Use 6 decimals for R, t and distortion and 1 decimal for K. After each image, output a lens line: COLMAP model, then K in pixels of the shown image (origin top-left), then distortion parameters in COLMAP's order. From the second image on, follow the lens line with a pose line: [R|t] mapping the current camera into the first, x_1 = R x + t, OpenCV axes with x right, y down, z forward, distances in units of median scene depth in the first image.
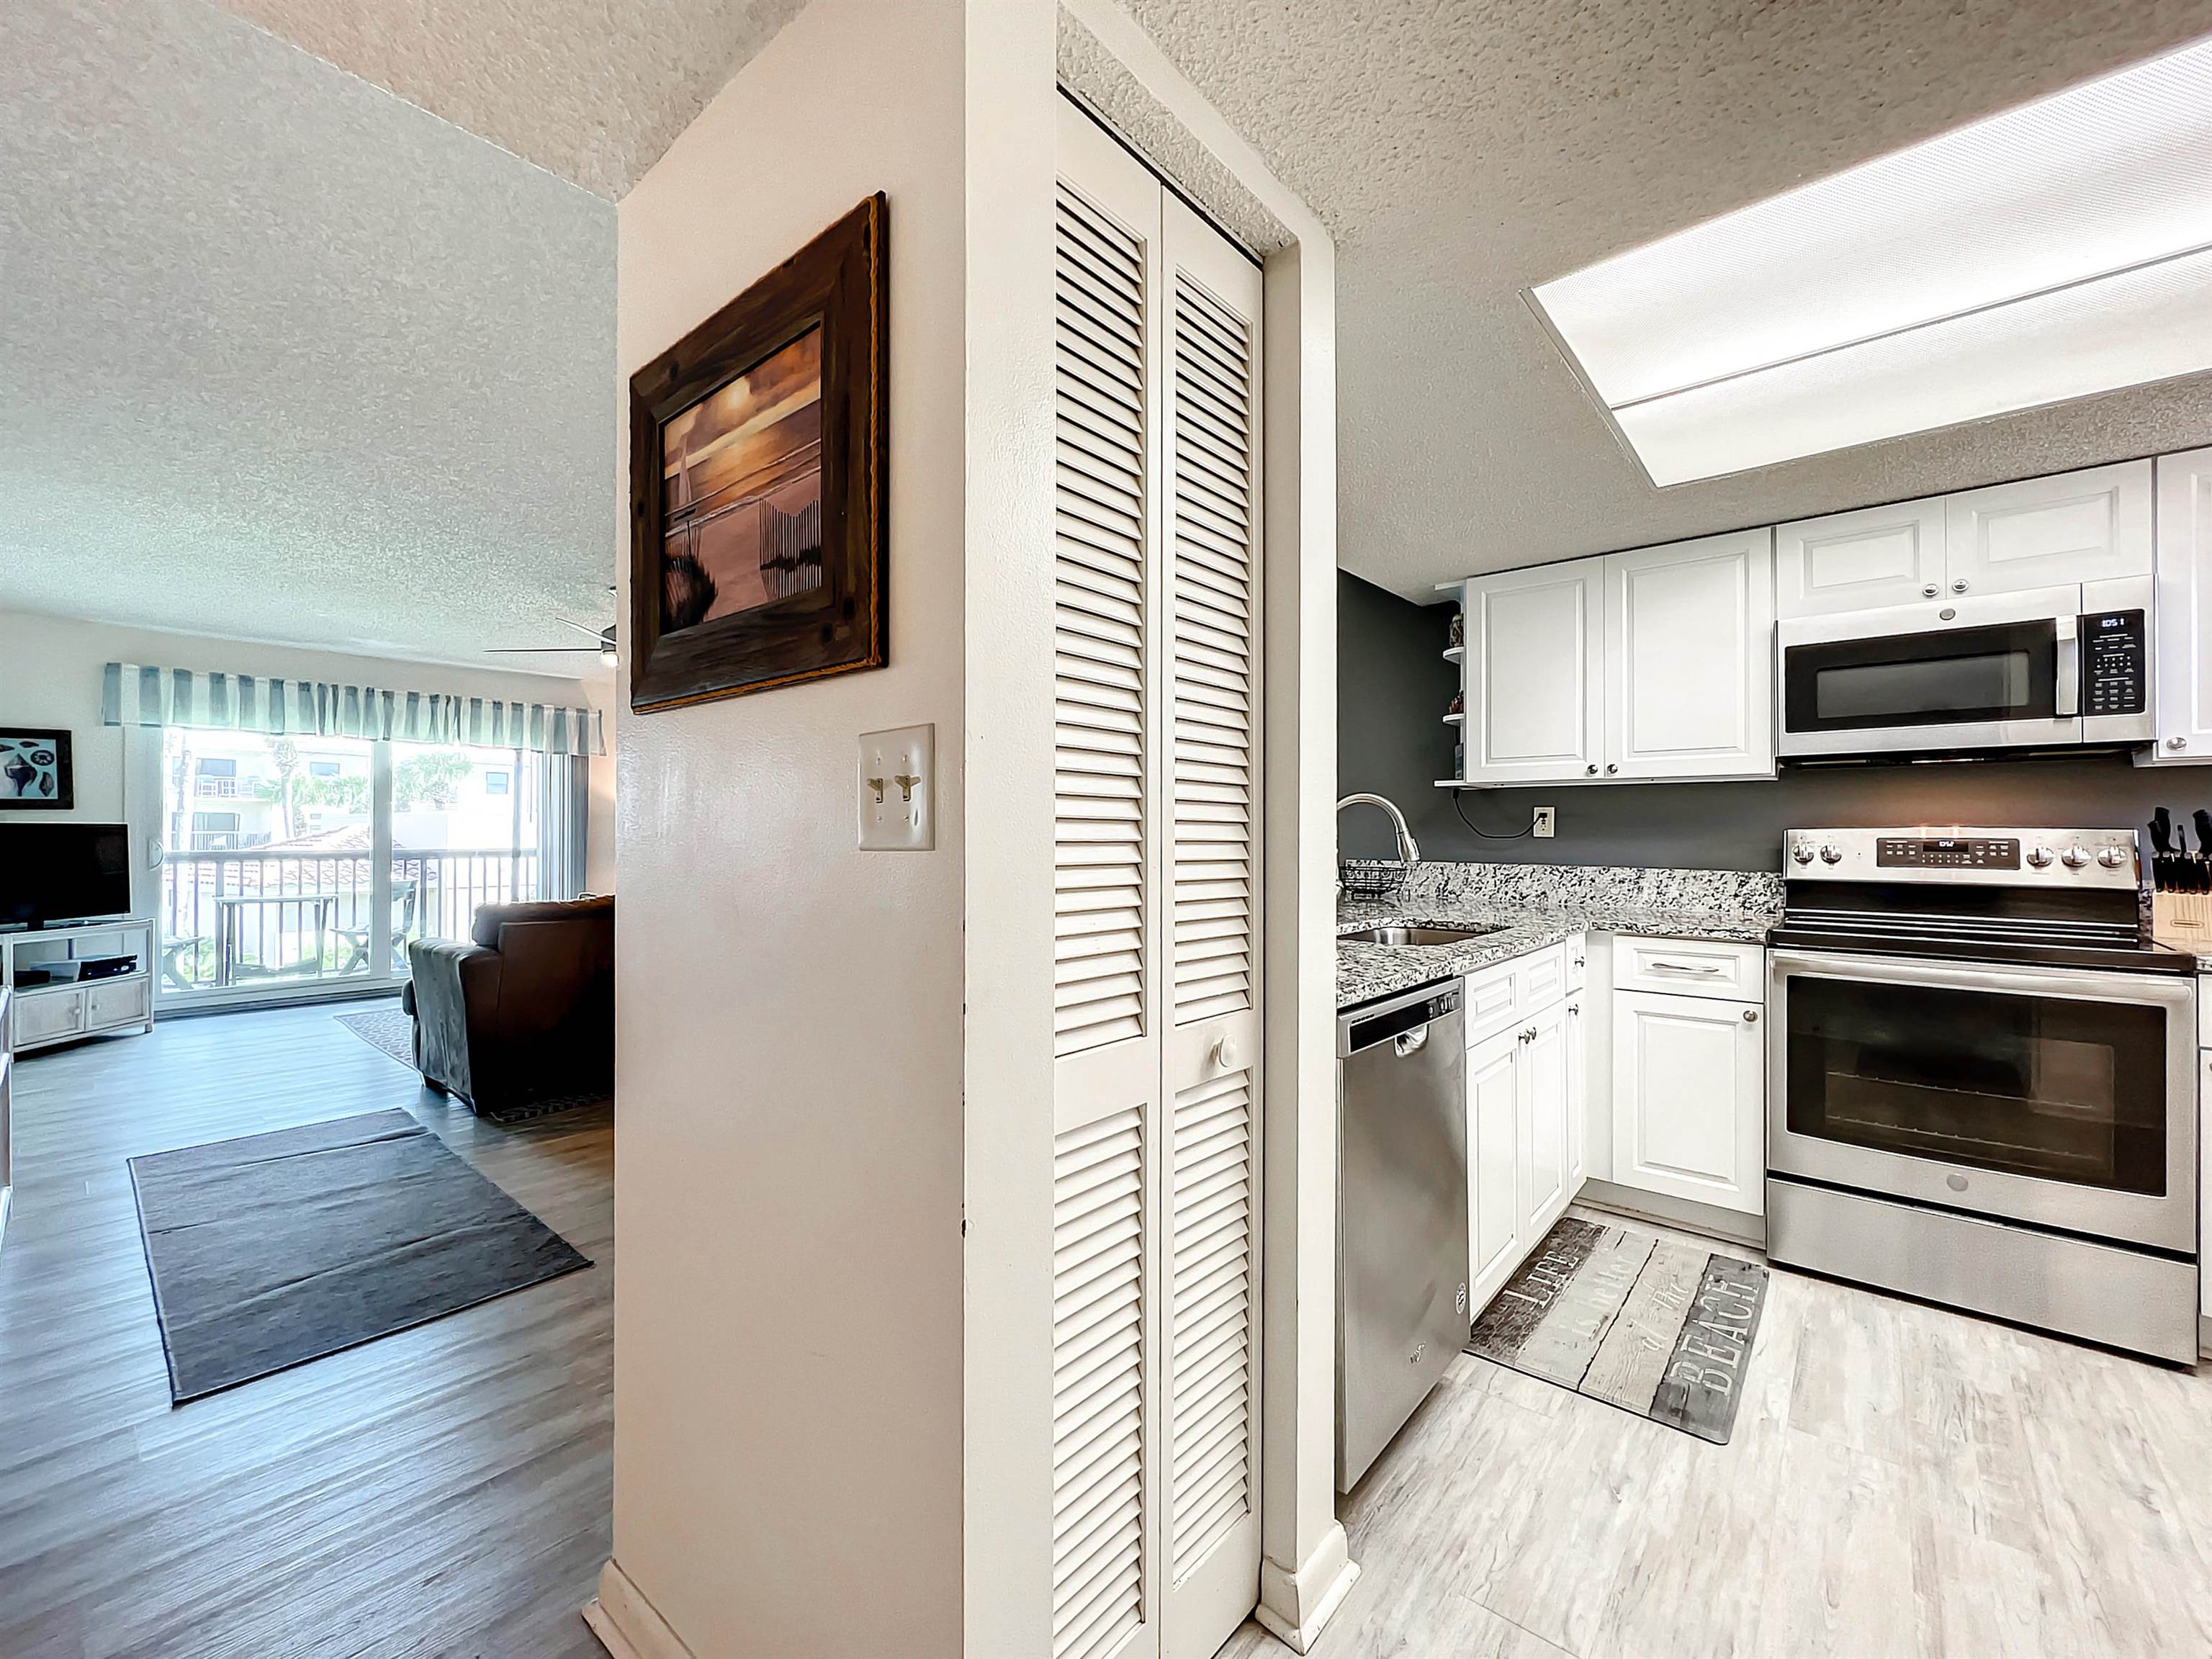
lens RADIAL K [[906.6, 0, 1117.0], [0, 906.6, 824.8], [0, 0, 1]] dist [-0.003022, 0.000178]
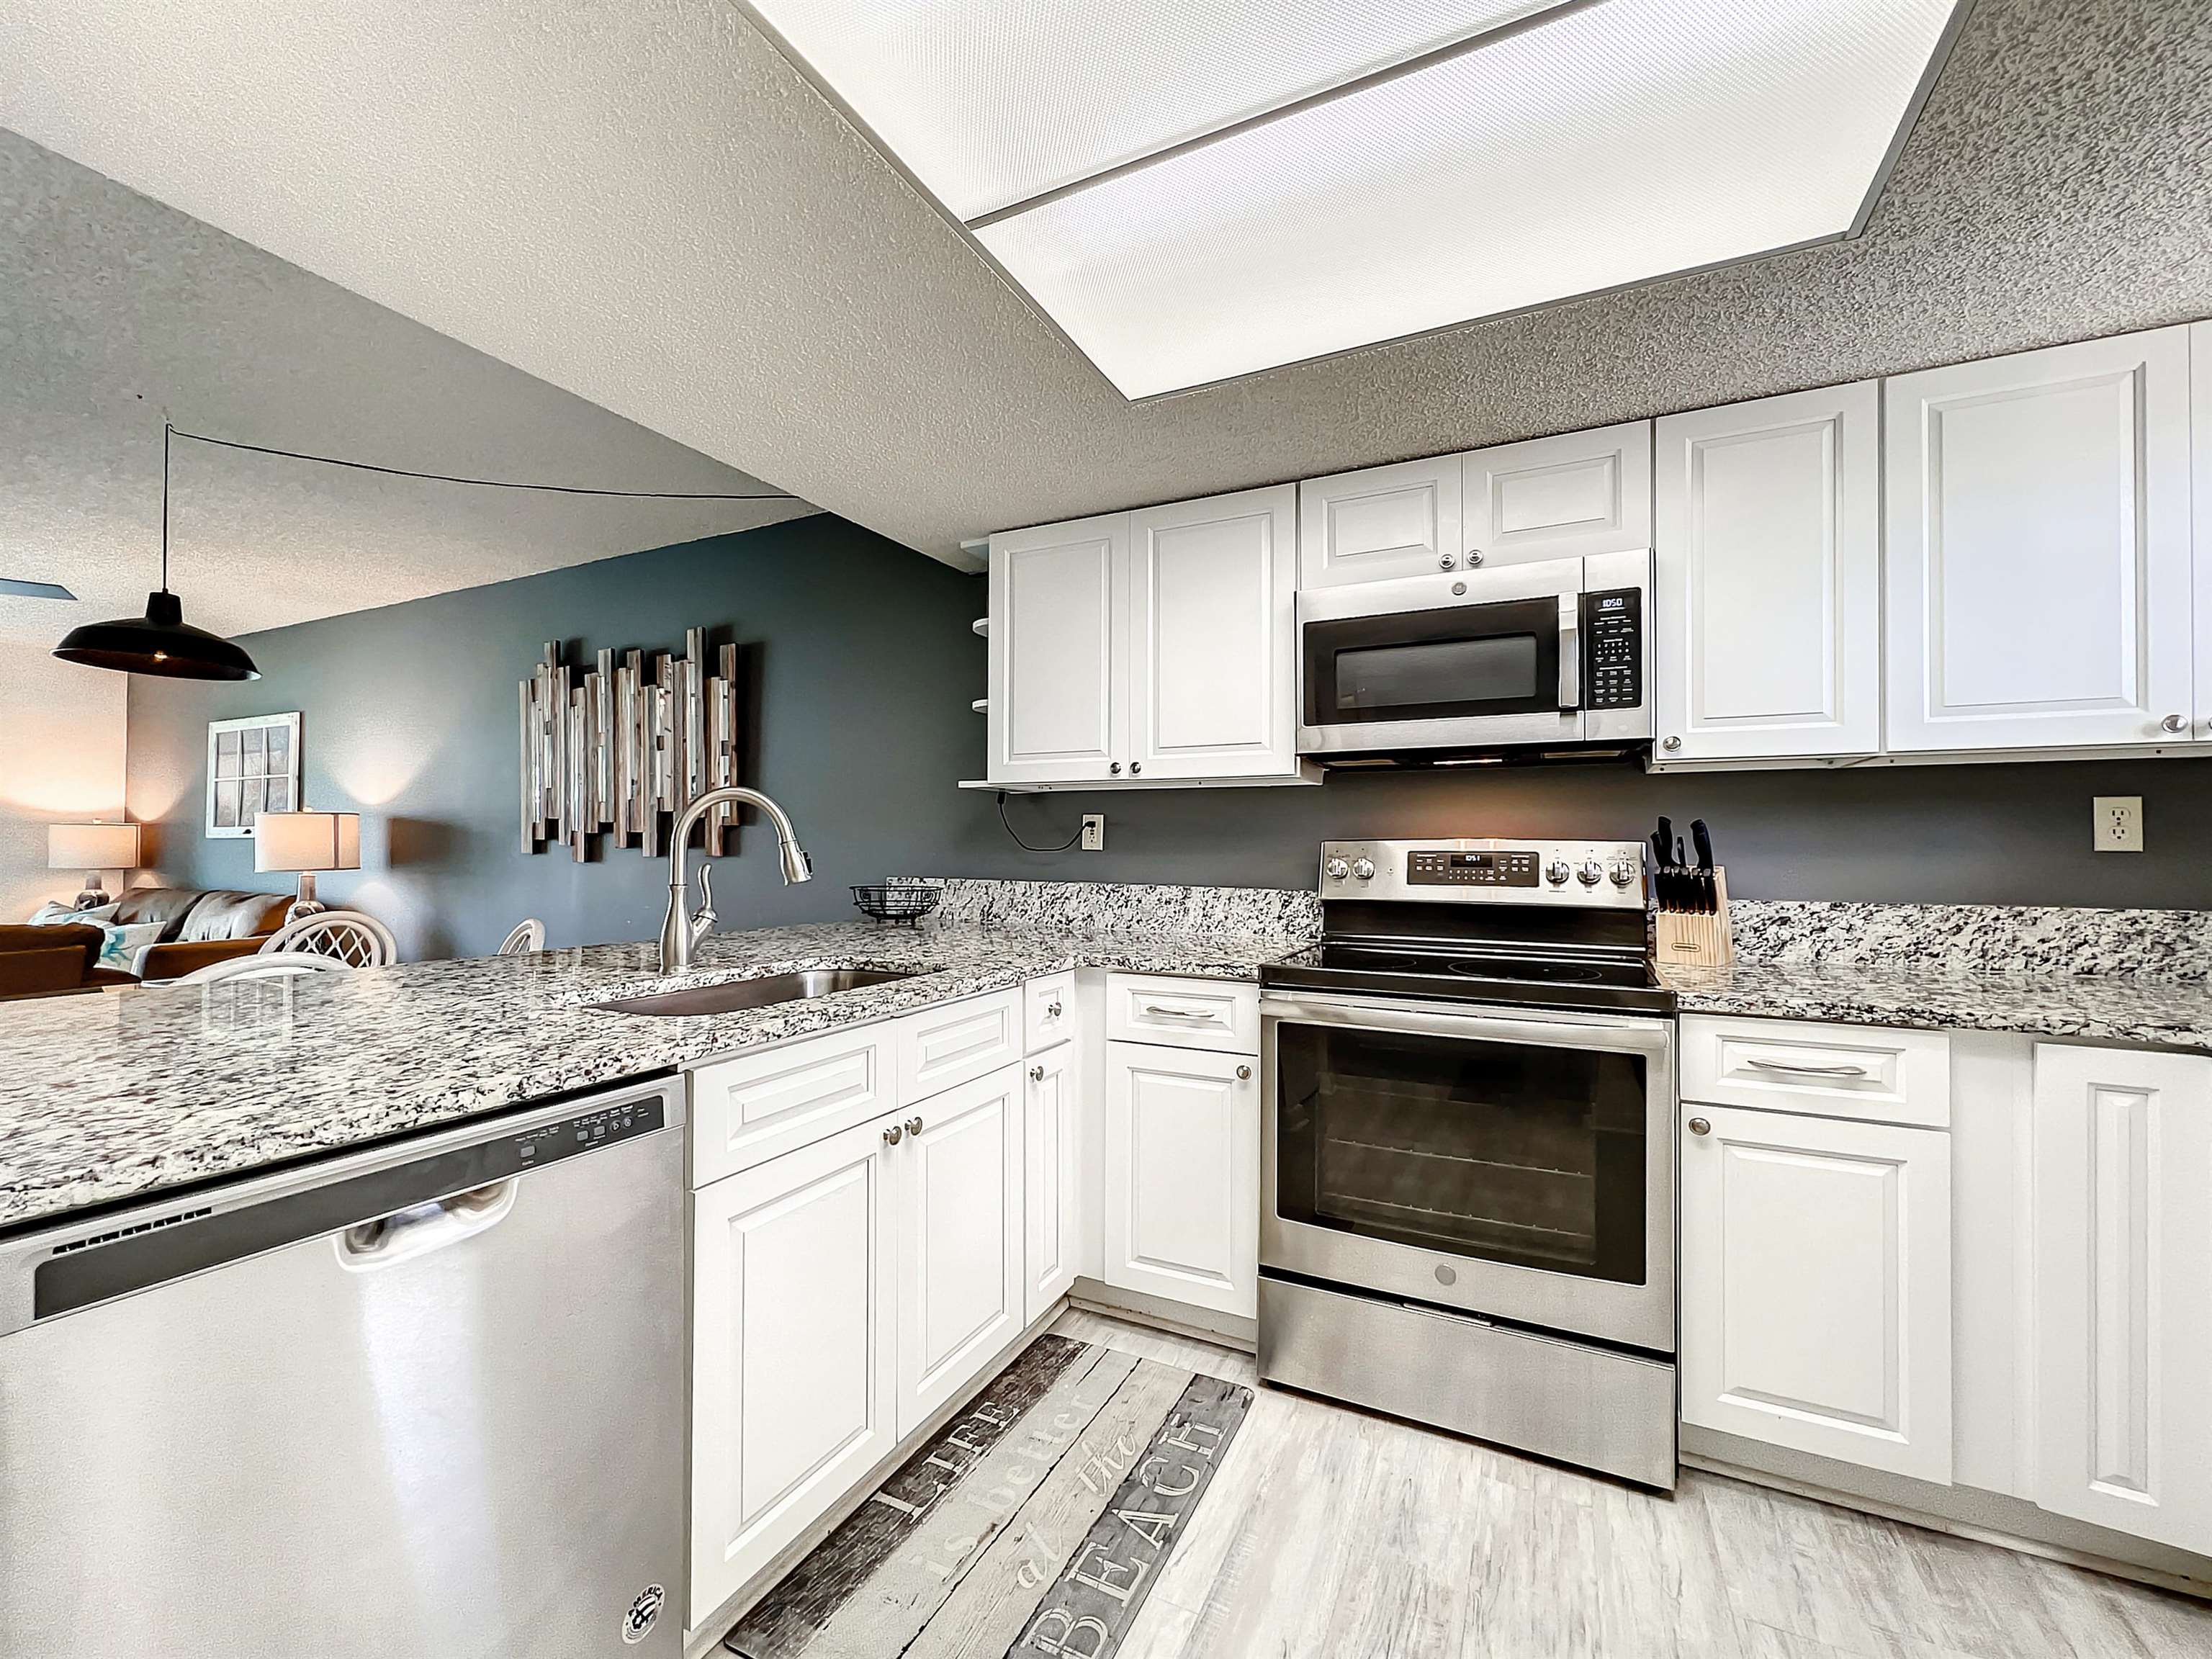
lens RADIAL K [[906.6, 0, 1083.5], [0, 906.6, 834.7], [0, 0, 1]] dist [-0.003022, 0.000178]
pose [[0.973567, 0.005705, 0.228331, 0.348671], [-0.004699, 0.999977, -0.004950, 0.004610], [-0.228354, 0.003747, 0.973571, 0.229732]]
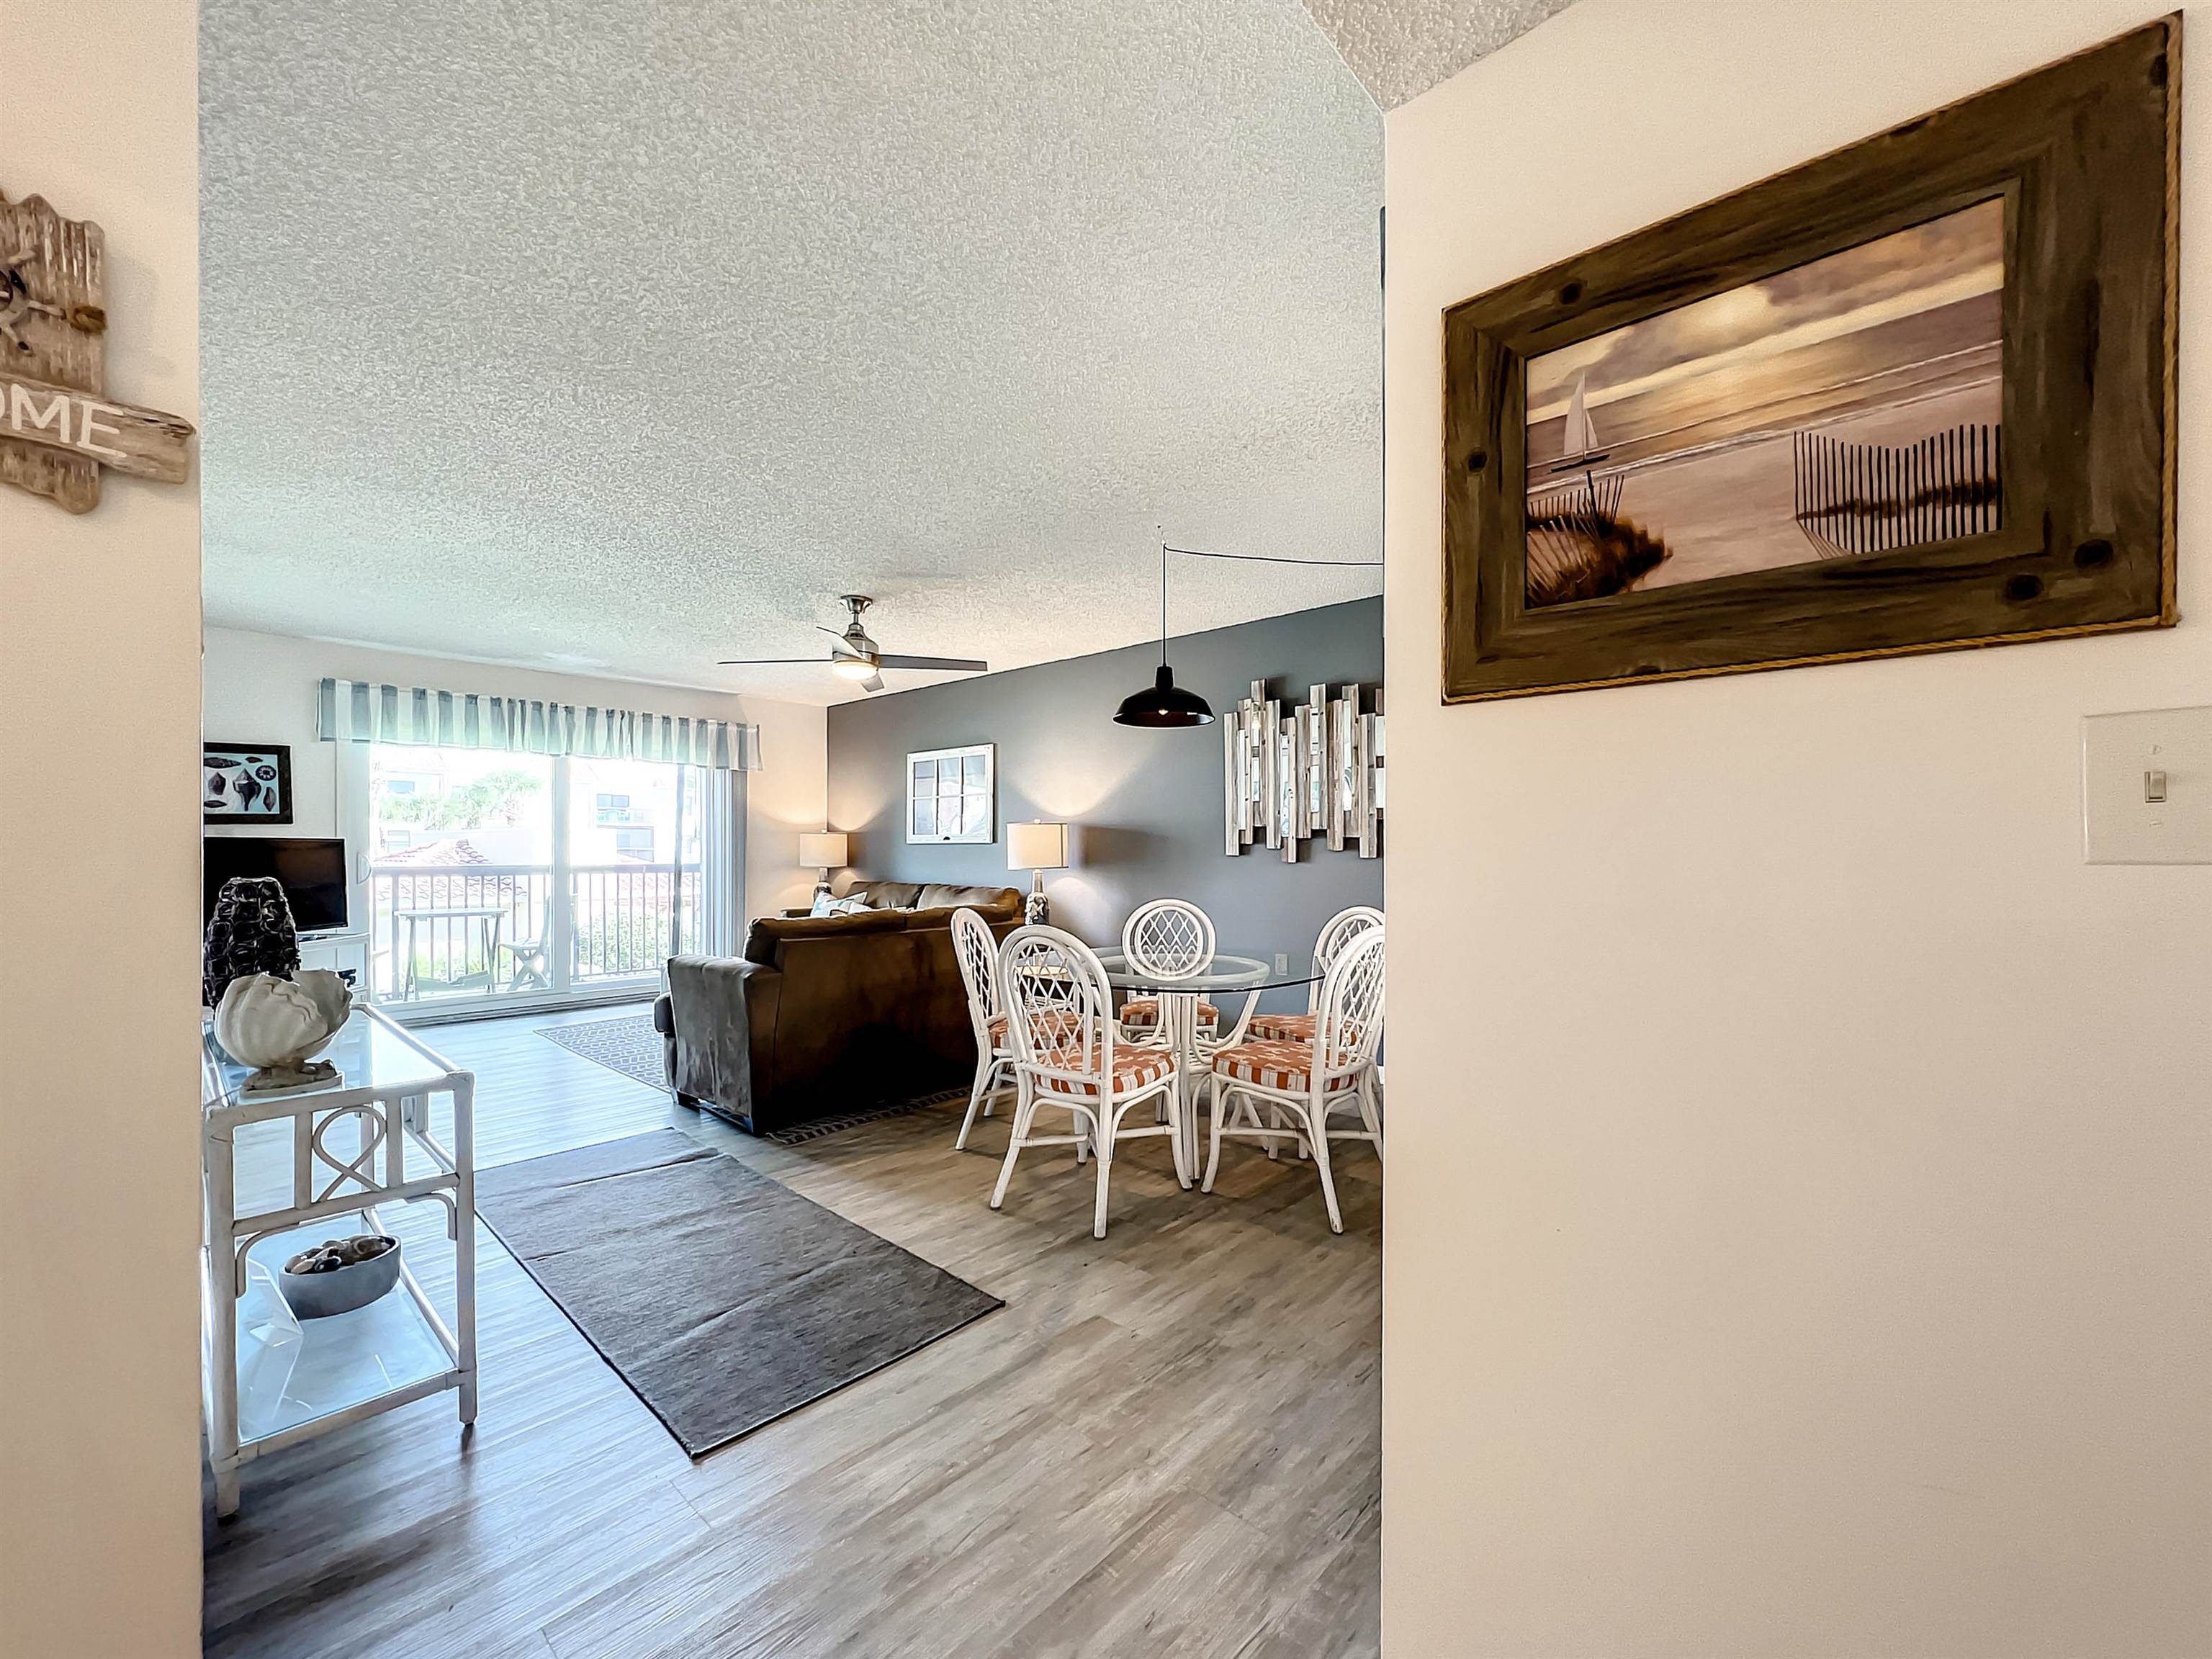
lens RADIAL K [[906.6, 0, 1118.5], [0, 906.6, 846.3], [0, 0, 1]] dist [-0.003022, 0.000178]
pose [[0.999029, -0.000210, -0.044053, -0.363475], [0.000499, 0.999978, 0.006554, 0.002998], [0.044051, -0.006570, 0.999008, 0.058222]]
